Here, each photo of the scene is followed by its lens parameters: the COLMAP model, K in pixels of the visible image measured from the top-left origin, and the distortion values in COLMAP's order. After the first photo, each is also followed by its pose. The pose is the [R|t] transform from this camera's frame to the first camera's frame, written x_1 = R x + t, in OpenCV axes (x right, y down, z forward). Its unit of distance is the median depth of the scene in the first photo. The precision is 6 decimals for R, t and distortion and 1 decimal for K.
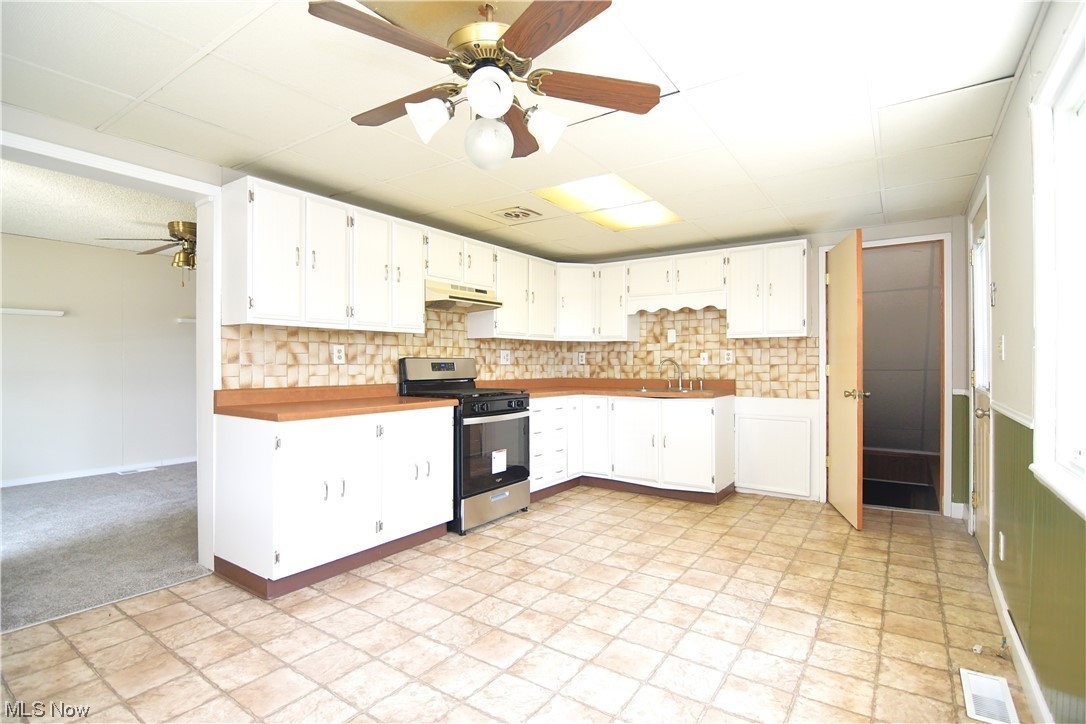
lens RADIAL K [[520.8, 0, 531.7], [0, 520.8, 362.8], [0, 0, 1]] dist [-0.009408, -0.006963]
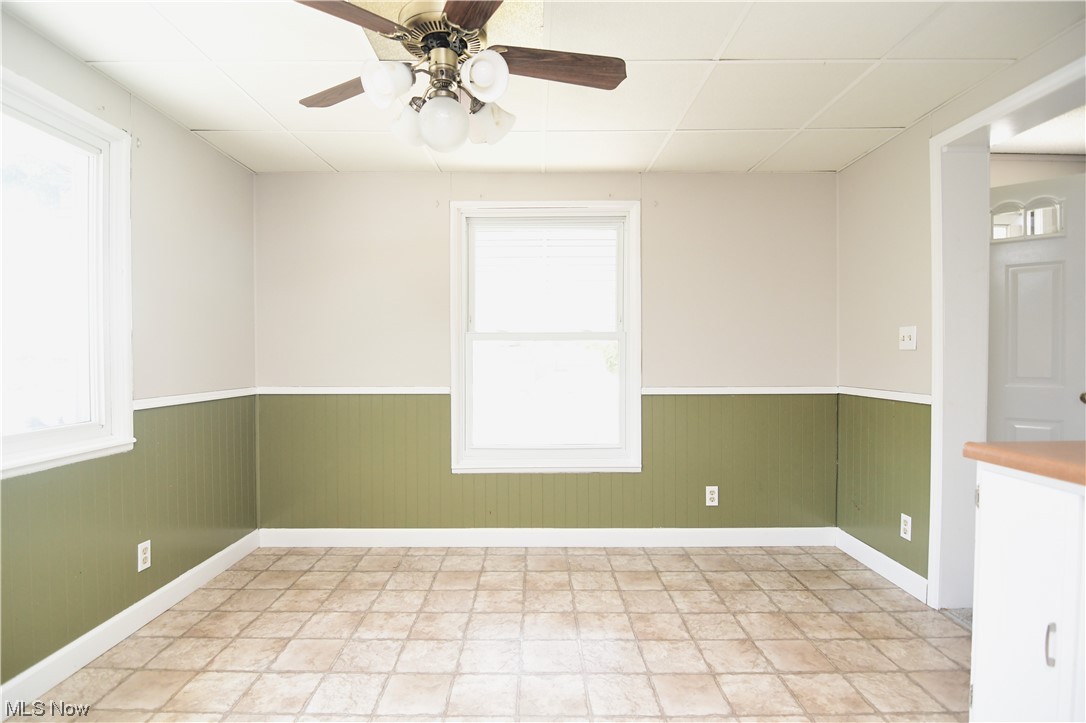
lens RADIAL K [[520.8, 0, 547.3], [0, 520.8, 362.8], [0, 0, 1]] dist [-0.009408, -0.006963]
pose [[-0.812948, 0.006816, -0.582296, 0.126970], [0.001111, 0.999948, 0.010153, 0.003168], [0.582335, 0.007607, -0.812914, 0.756809]]
